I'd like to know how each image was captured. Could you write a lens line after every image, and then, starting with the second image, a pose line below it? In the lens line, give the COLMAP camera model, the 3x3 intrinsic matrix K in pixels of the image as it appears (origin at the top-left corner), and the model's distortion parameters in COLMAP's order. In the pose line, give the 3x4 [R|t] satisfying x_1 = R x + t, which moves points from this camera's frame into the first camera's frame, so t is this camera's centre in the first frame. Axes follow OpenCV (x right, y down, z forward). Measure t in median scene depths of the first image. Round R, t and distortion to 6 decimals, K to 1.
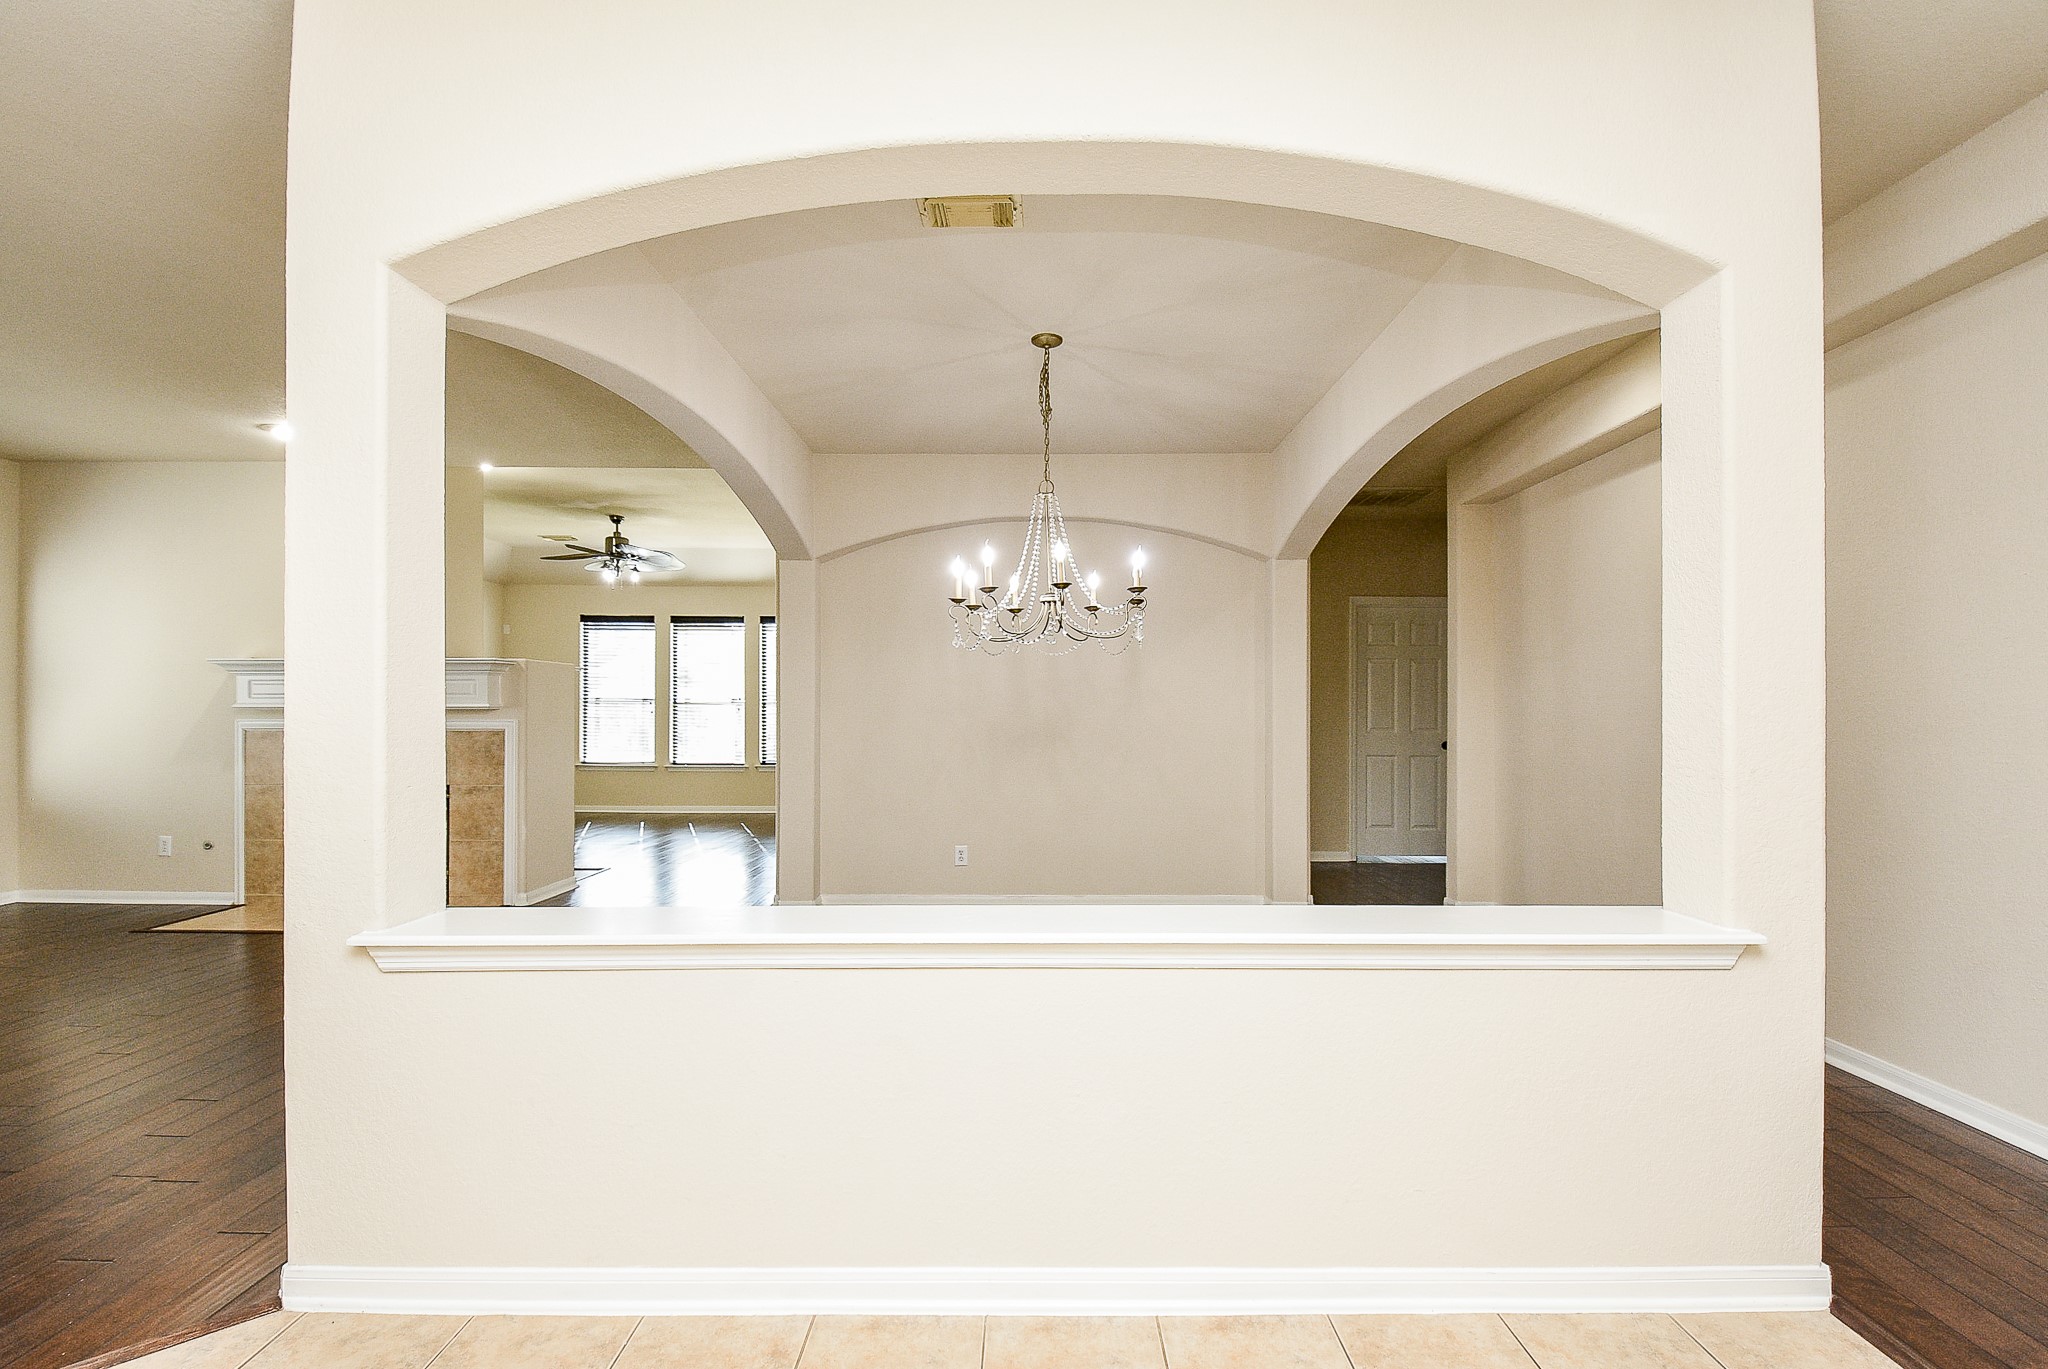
lens RADIAL K [[911.4, 0, 1014.2], [0, 911.4, 702.7], [0, 0, 1]] dist [0.000666, -0.004619]
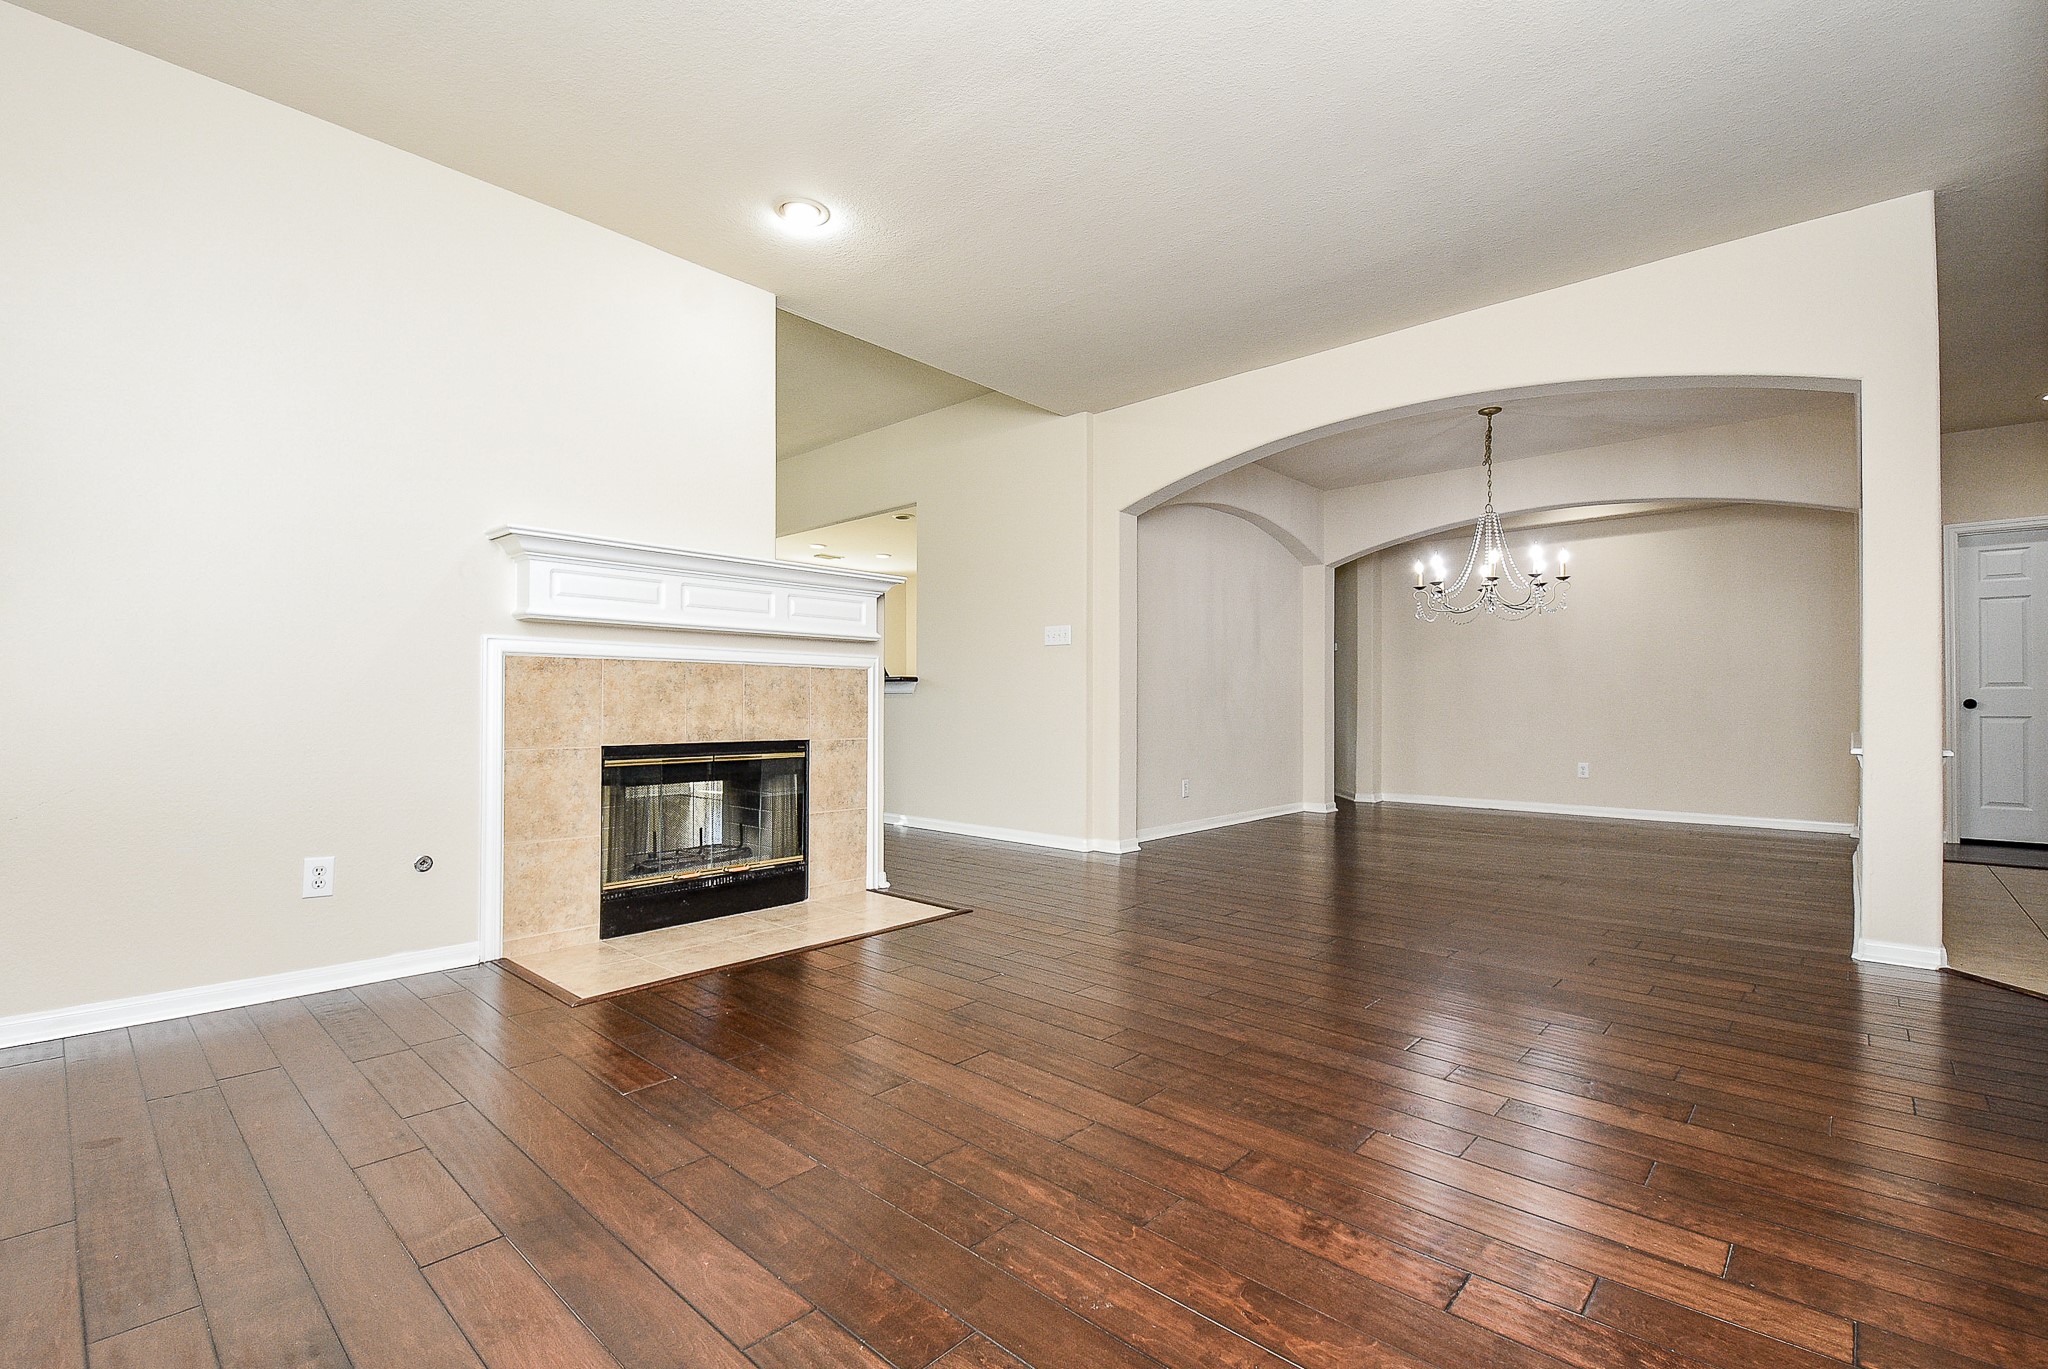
lens RADIAL K [[911.4, 0, 1027.0], [0, 911.4, 697.1], [0, 0, 1]] dist [0.000666, -0.004619]
pose [[0.661959, 0.007435, 0.749503, -1.062632], [-0.010283, 0.999947, -0.000837, 0.054023], [-0.749469, -0.007154, 0.662001, 0.370130]]
